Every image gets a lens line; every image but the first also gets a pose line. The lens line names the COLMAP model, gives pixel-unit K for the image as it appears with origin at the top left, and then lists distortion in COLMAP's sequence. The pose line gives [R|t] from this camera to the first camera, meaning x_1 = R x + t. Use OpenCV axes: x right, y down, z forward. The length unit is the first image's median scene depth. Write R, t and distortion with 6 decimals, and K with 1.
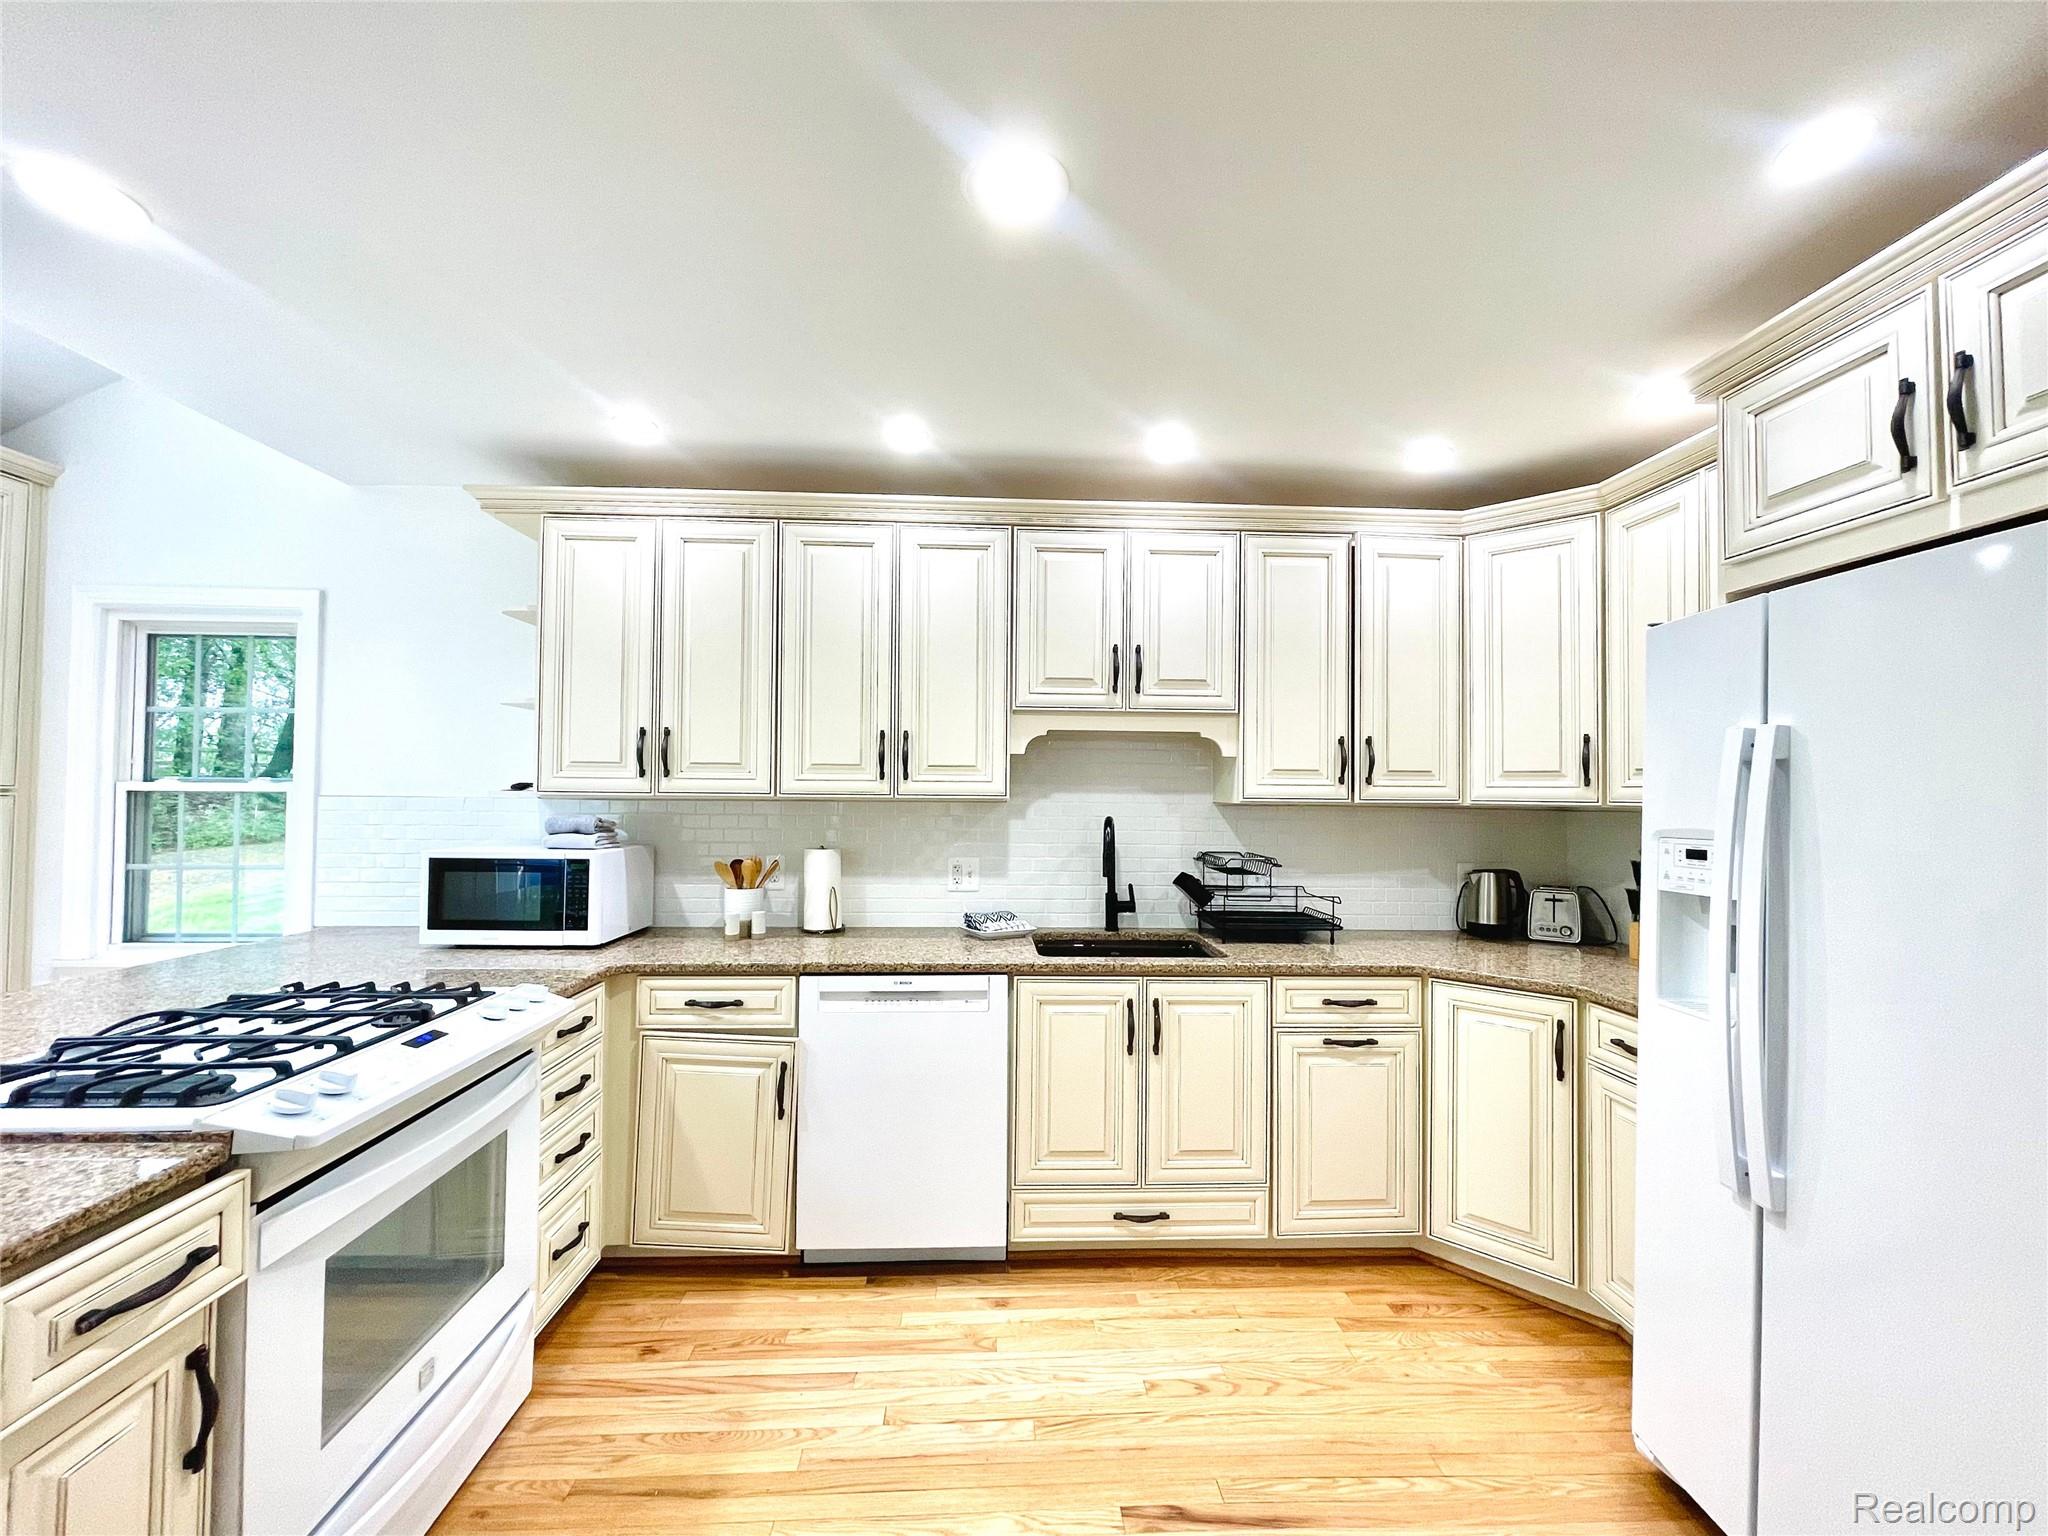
lens RADIAL K [[810.9, 0, 1013.6], [0, 810.9, 775.2], [0, 0, 1]] dist [0.001536, -0.001202]
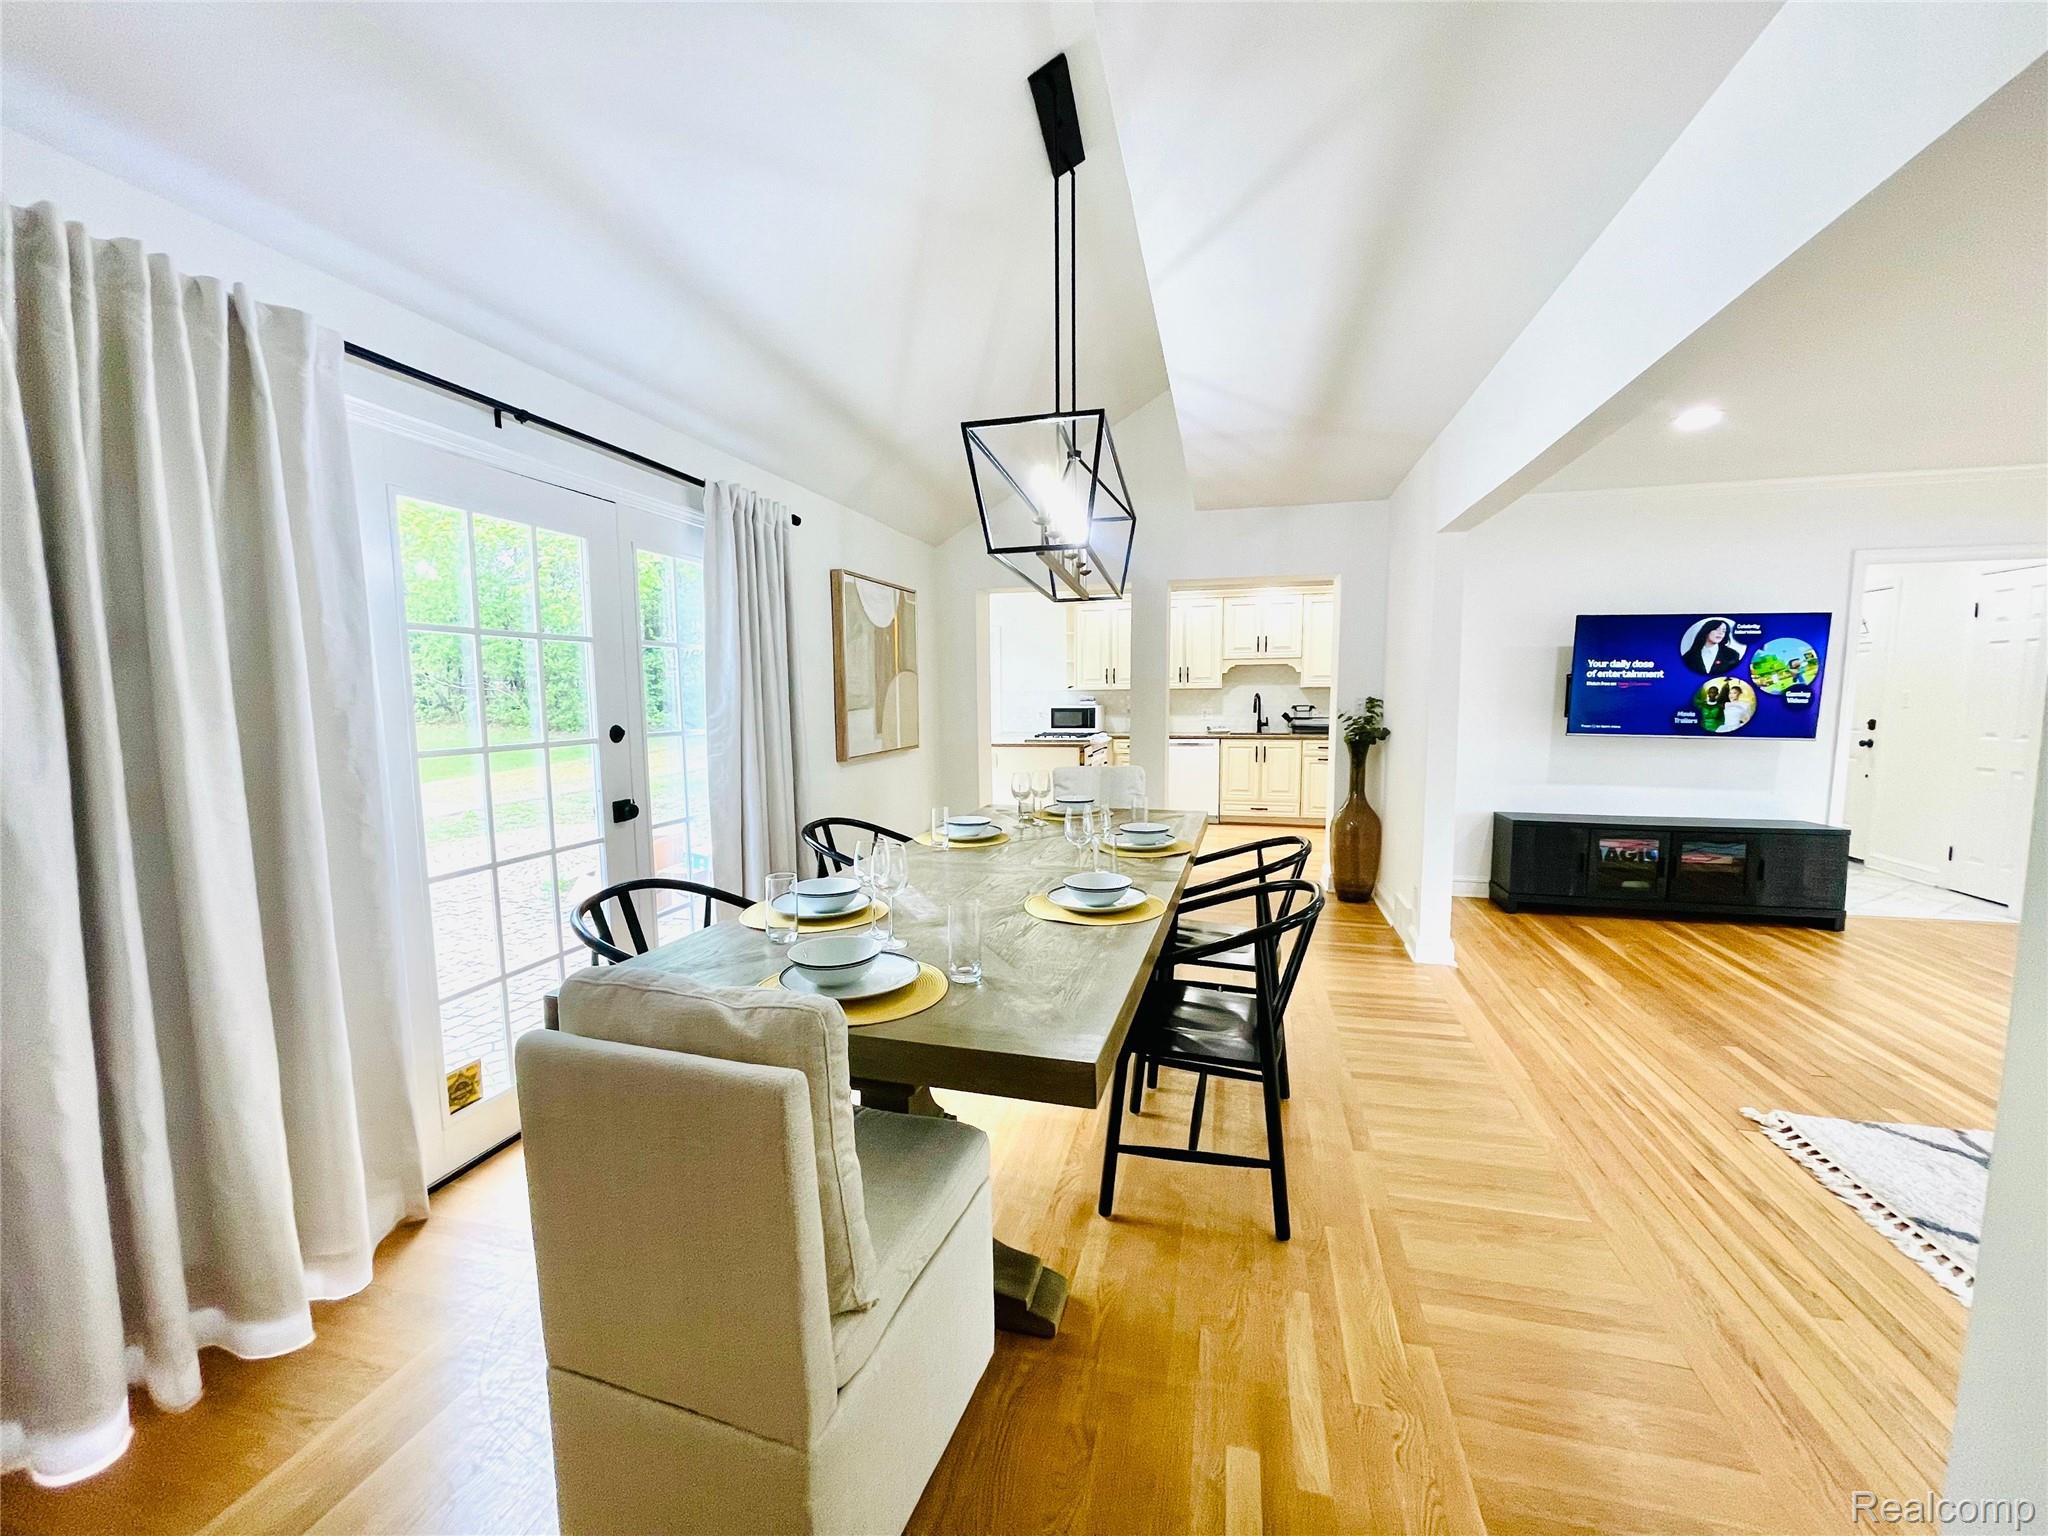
lens RADIAL K [[810.9, 0, 1005.8], [0, 810.9, 773.4], [0, 0, 1]] dist [0.001536, -0.001202]
pose [[0.948831, 0.012074, -0.315554, 0.189607], [0.025523, 0.993068, 0.114739, -0.023106], [0.314752, -0.116922, 0.941945, -2.193001]]
